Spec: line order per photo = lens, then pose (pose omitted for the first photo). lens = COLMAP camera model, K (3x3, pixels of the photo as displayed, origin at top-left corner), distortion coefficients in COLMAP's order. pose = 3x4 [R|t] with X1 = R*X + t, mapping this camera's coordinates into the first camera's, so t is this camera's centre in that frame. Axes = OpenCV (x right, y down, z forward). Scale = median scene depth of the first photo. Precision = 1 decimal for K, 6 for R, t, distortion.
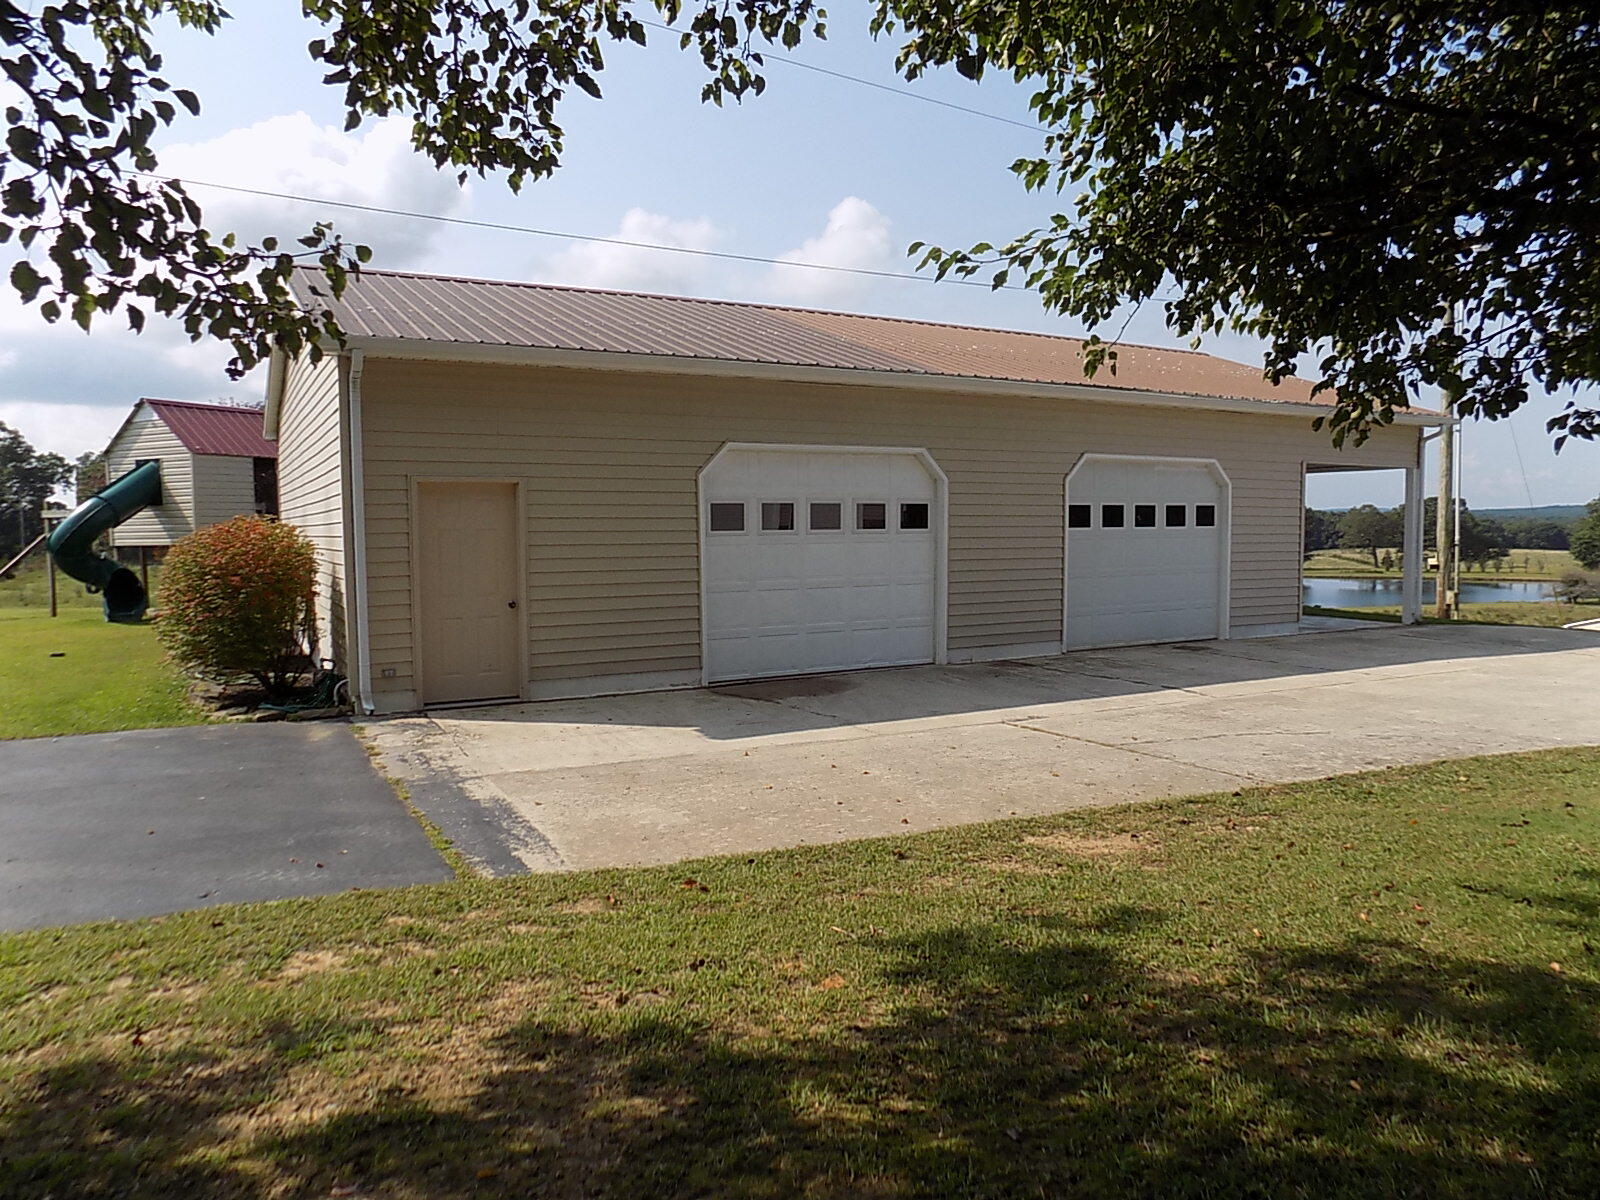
lens RADIAL K [[1079.2, 0, 800.2], [0, 1079.2, 582.5], [0, 0, 1]] dist [-0.075347, 0.073470]
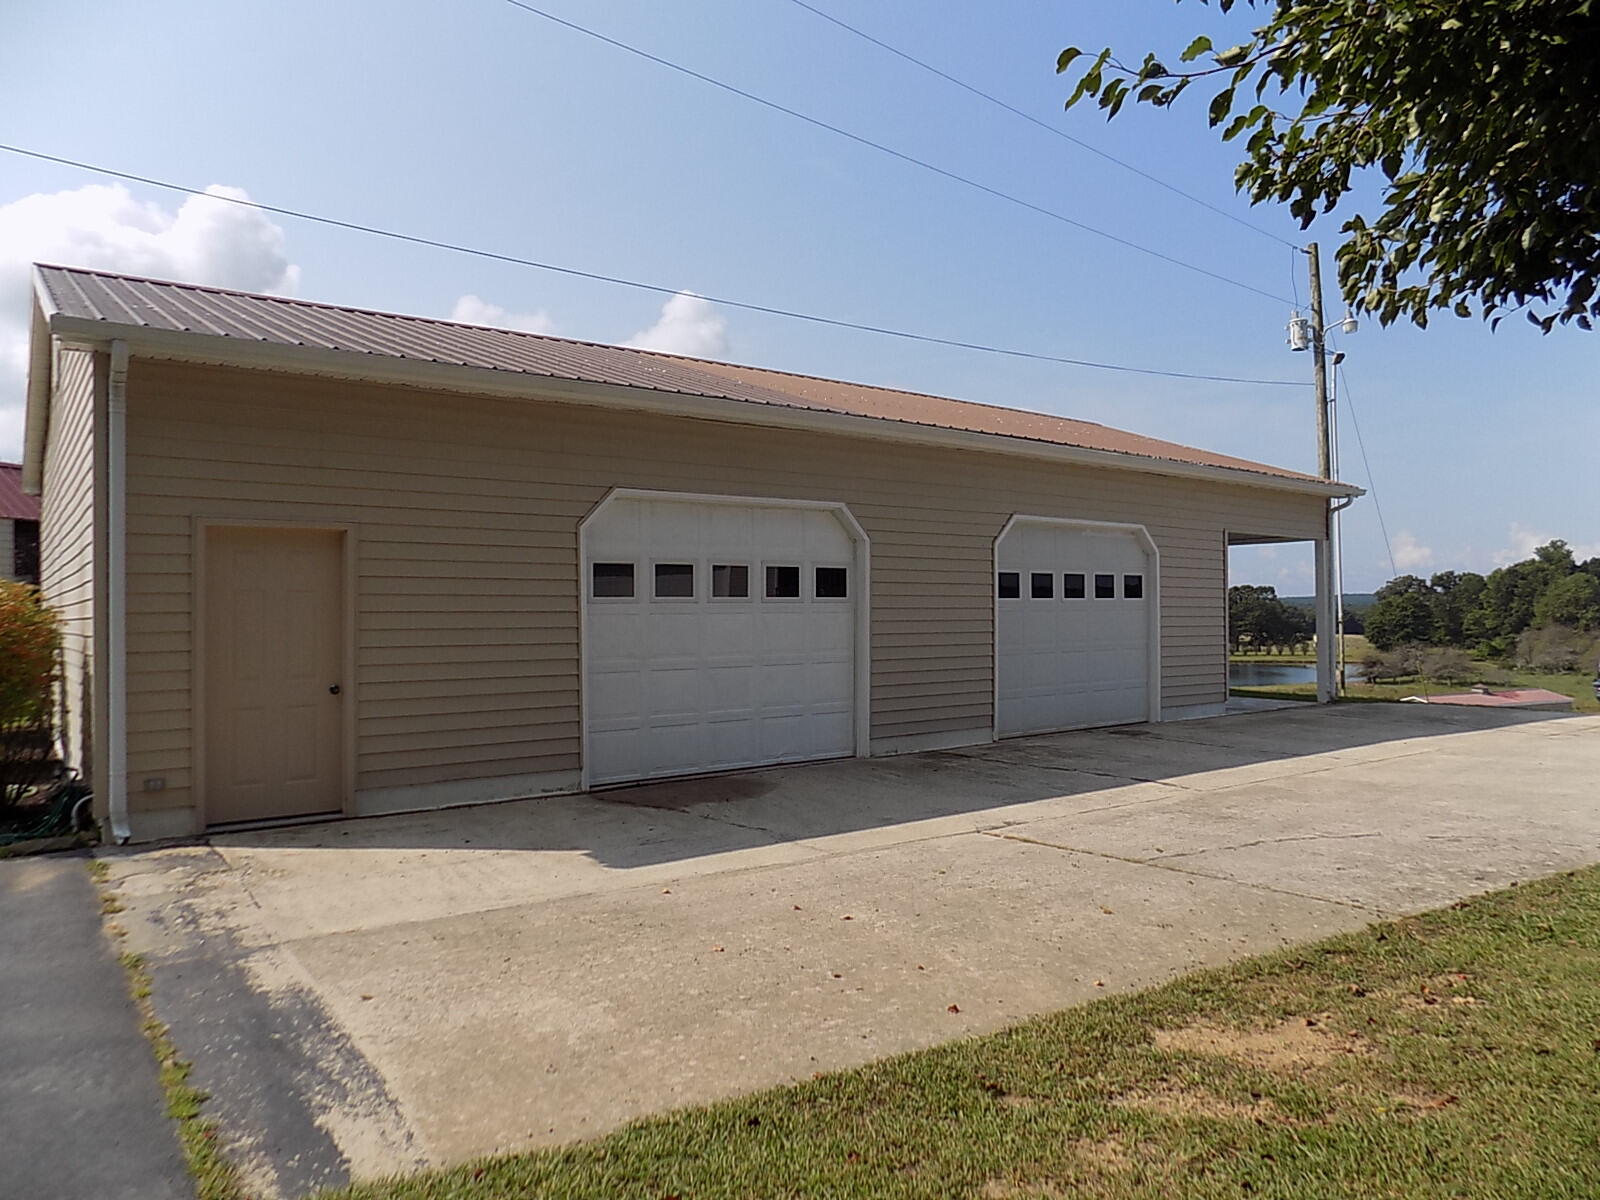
lens RADIAL K [[1079.2, 0, 804.5], [0, 1079.2, 591.2], [0, 0, 1]] dist [-0.075347, 0.073470]
pose [[0.989065, 0.003188, 0.147448, -0.051809], [0.007634, 0.997319, -0.072771, 0.008892], [-0.147285, 0.073101, 0.986389, 0.206898]]
